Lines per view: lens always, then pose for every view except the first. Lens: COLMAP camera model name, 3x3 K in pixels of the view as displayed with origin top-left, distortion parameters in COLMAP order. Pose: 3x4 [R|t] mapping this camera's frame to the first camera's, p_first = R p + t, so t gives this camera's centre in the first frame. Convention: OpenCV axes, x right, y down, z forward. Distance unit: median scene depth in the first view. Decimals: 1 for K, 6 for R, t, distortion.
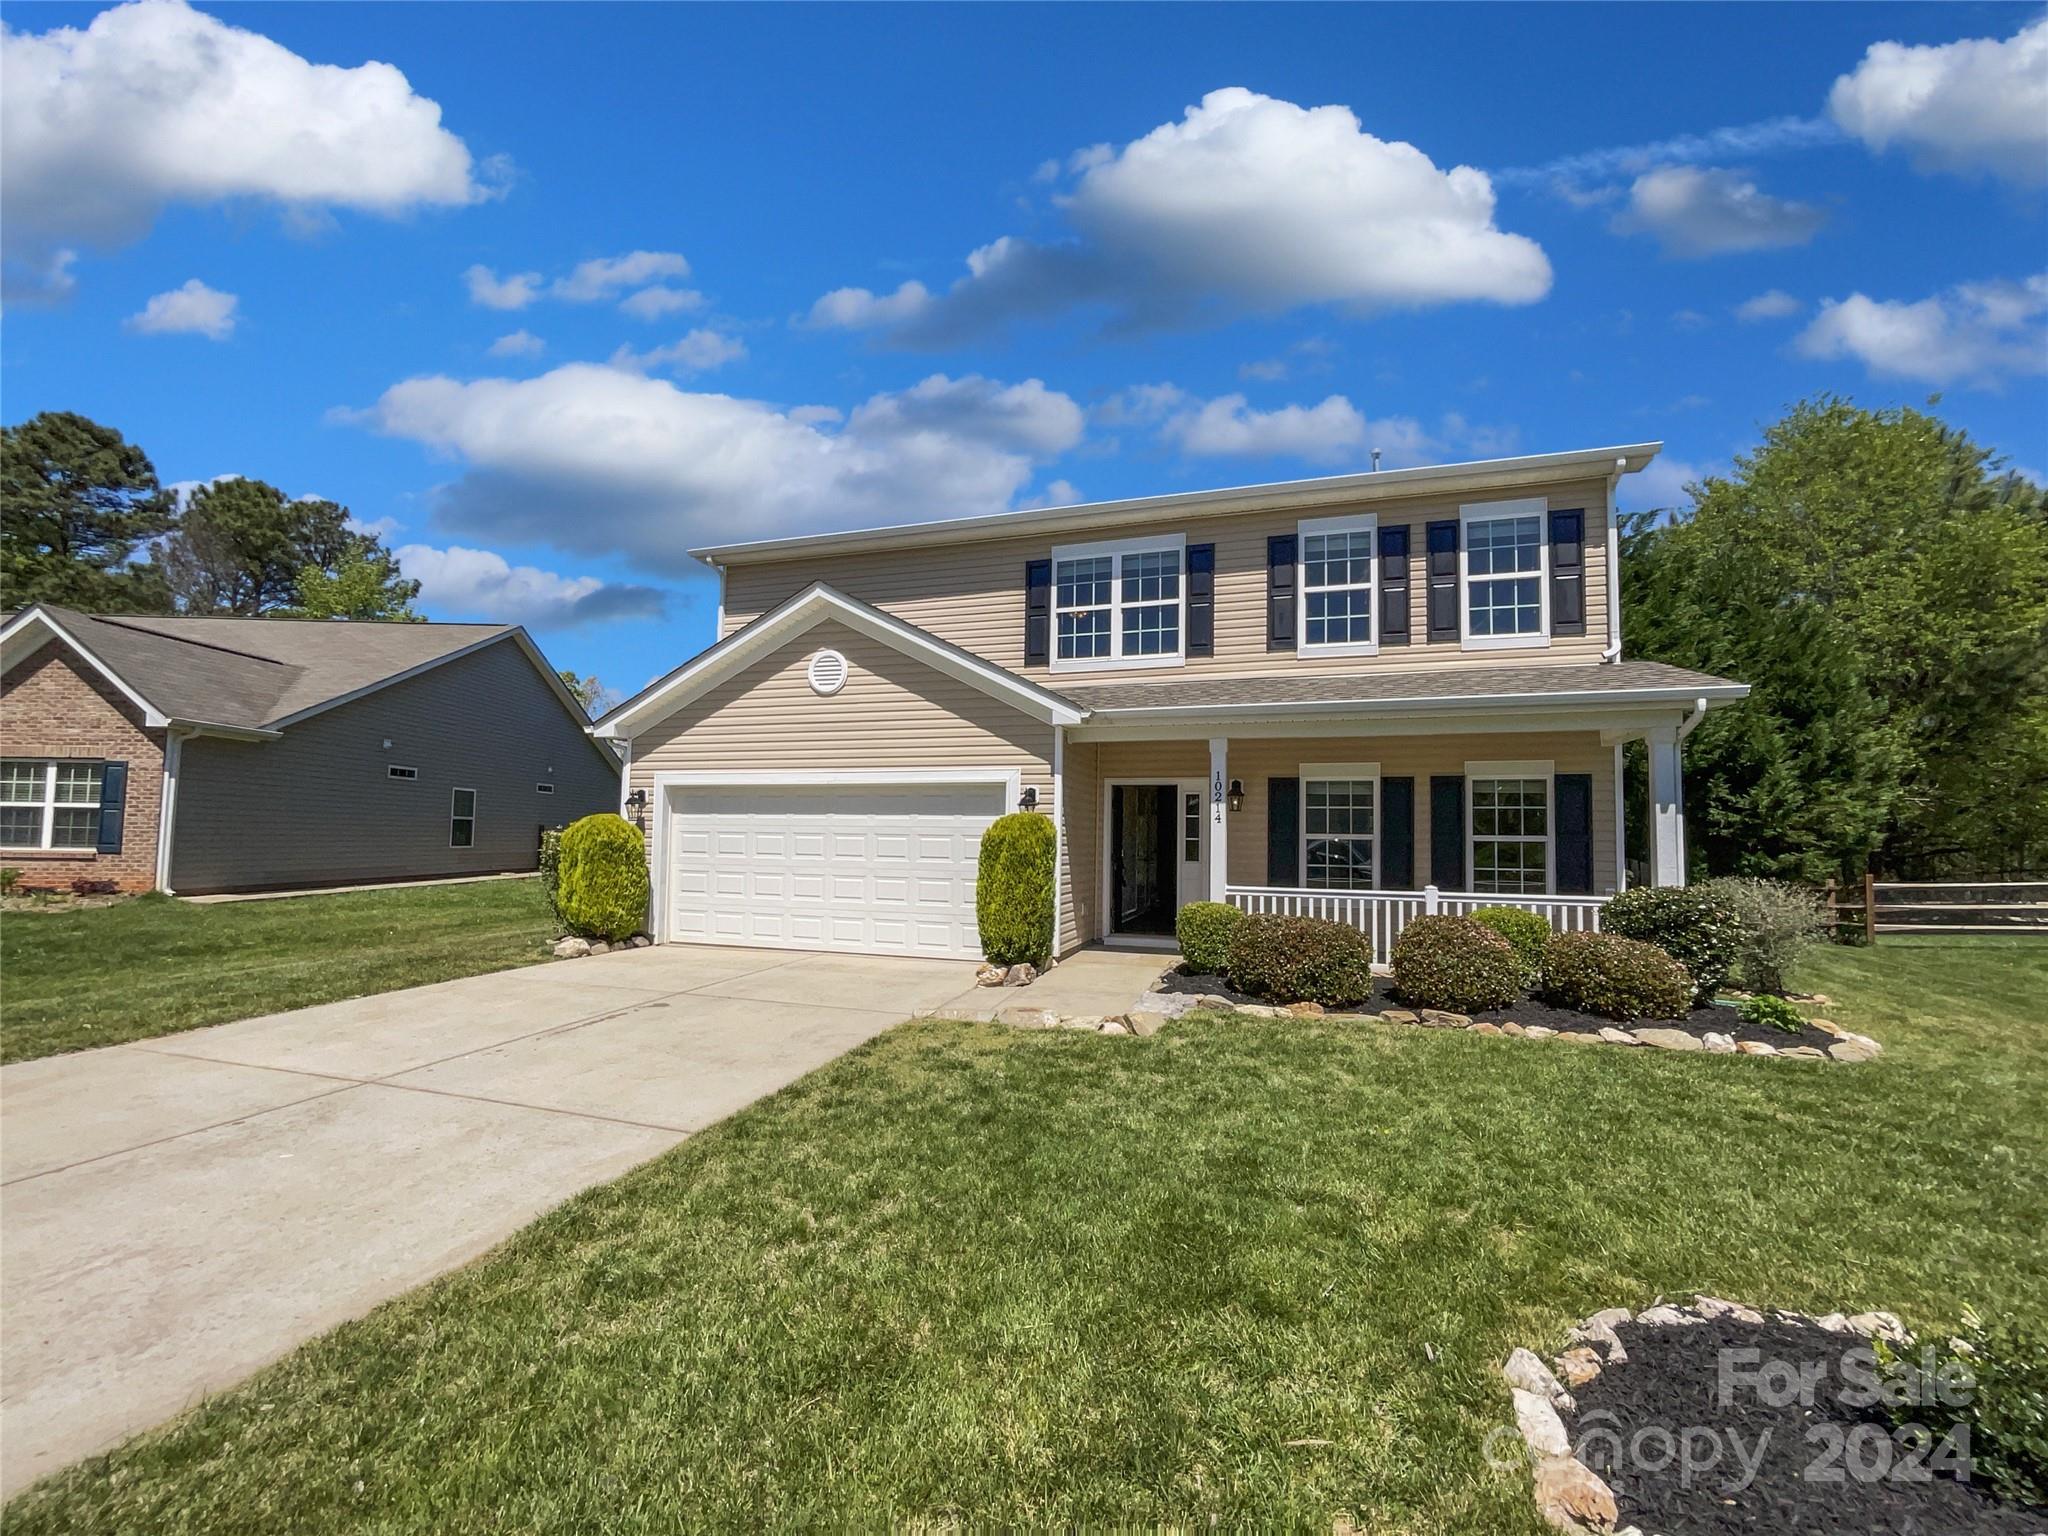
lens RADIAL K [[841.9, 0, 1016.1], [0, 841.9, 773.1], [0, 0, 1]] dist [-0.000879, -0.000071]
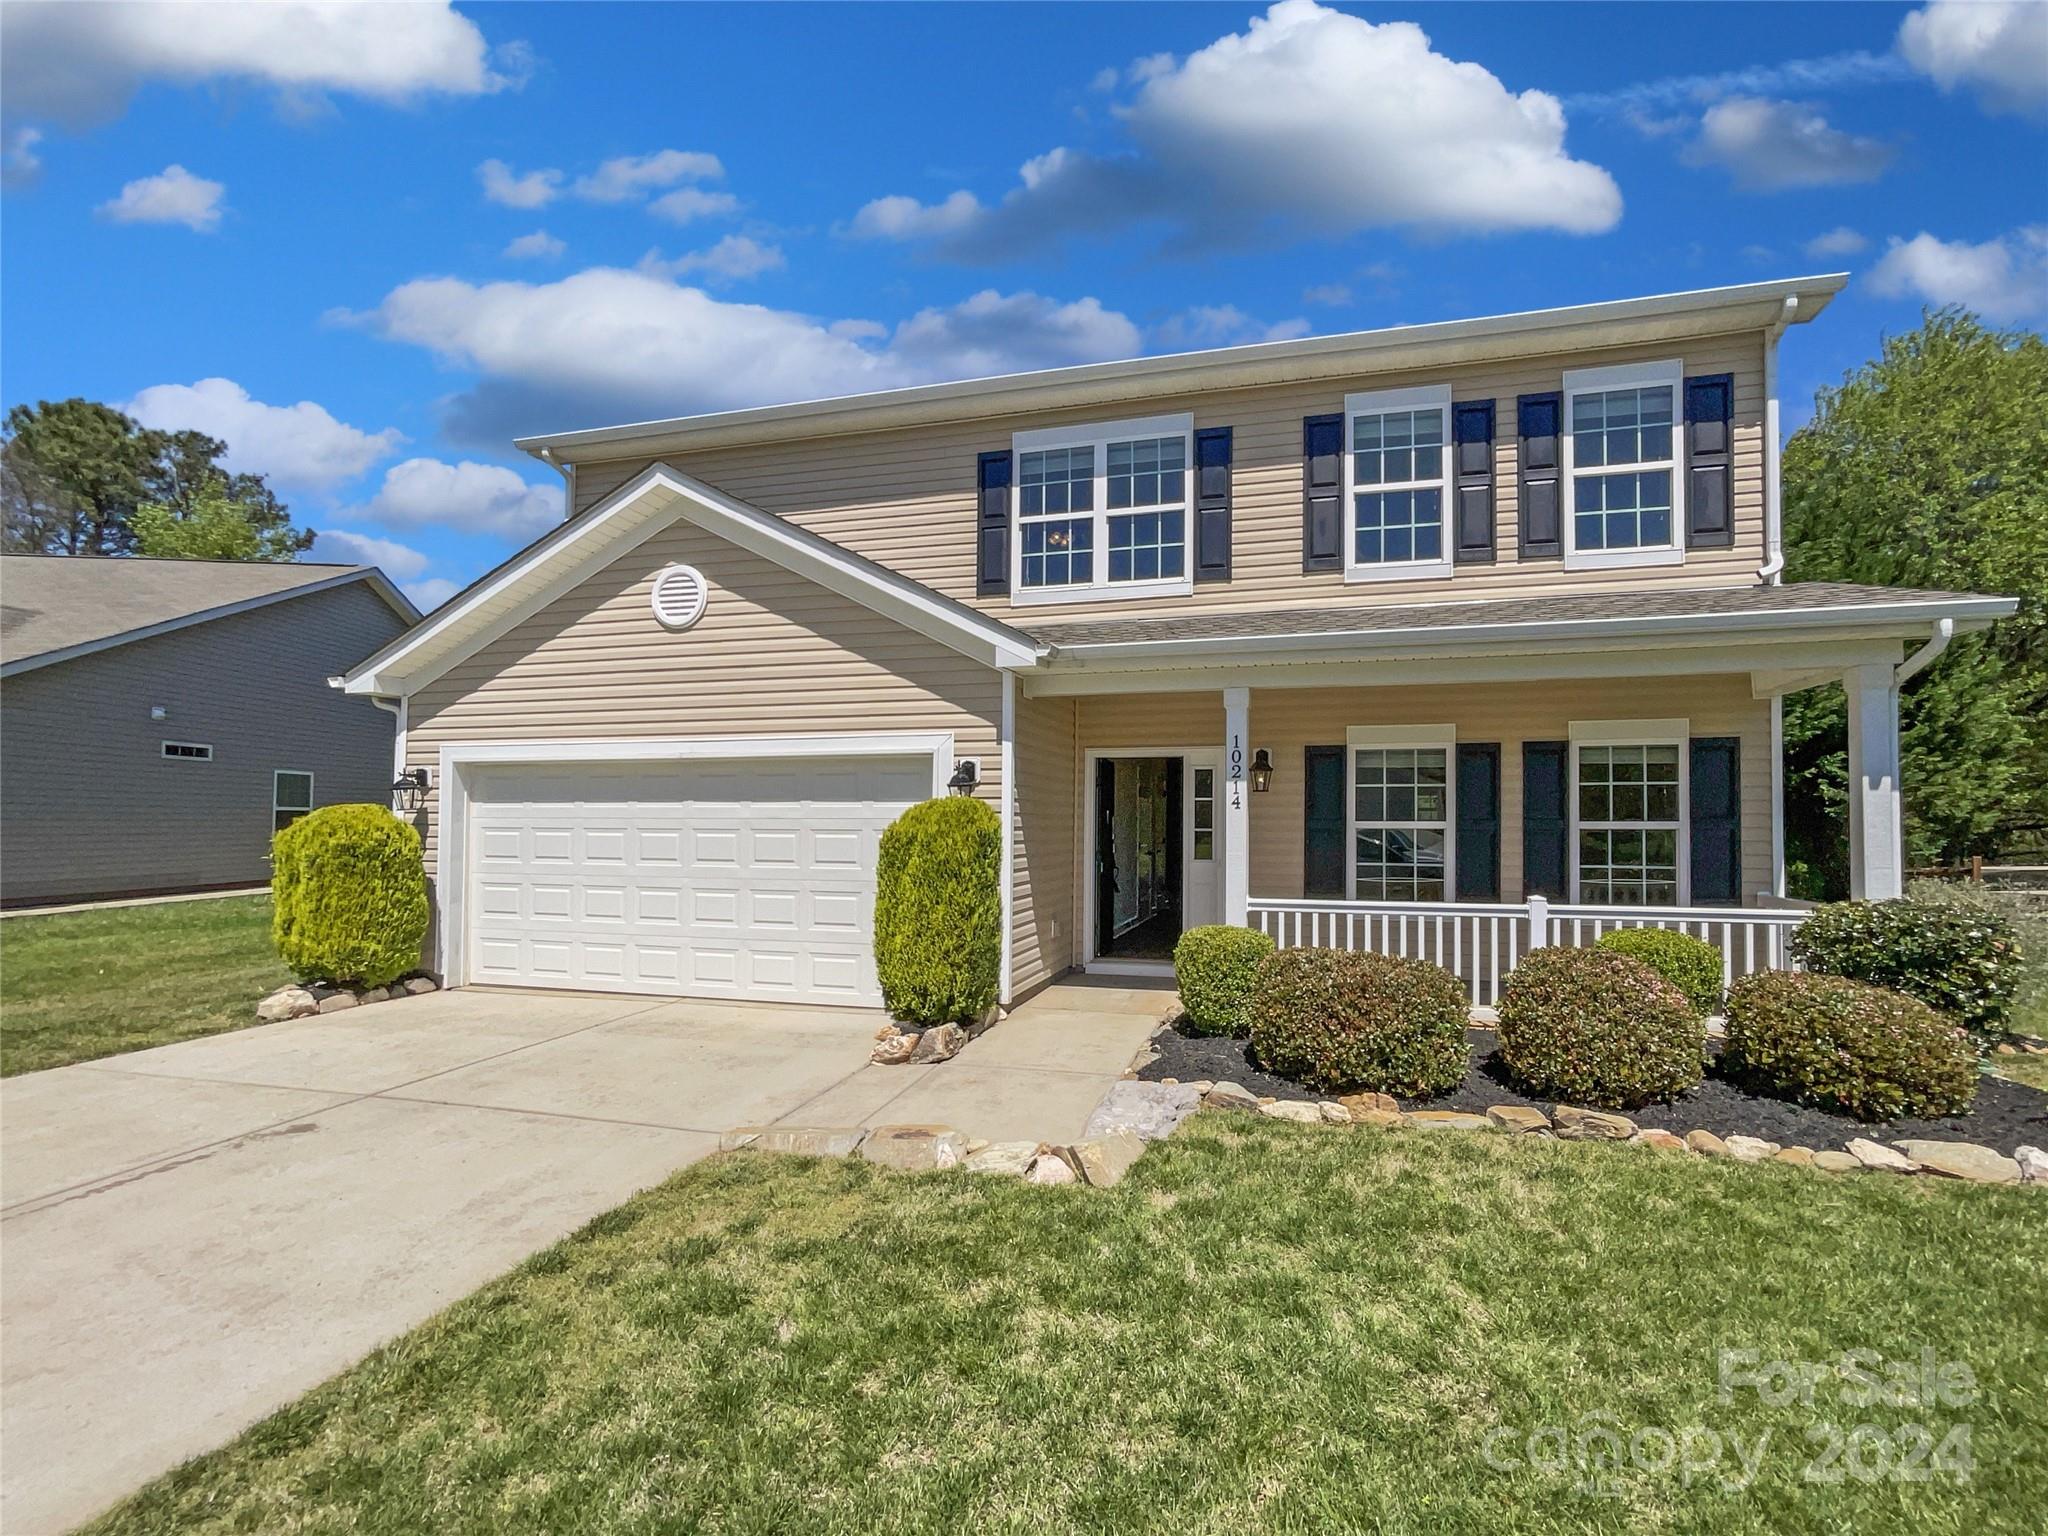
lens RADIAL K [[829.9, 0, 1089.2], [0, 829.9, 775.0], [0, 0, 1]] dist [-0.001355, 0.007446]
pose [[0.998785, -0.008145, 0.048604, 0.078826], [0.006941, 0.999666, 0.024893, 0.012074], [-0.048790, -0.024525, 0.998508, 0.296138]]
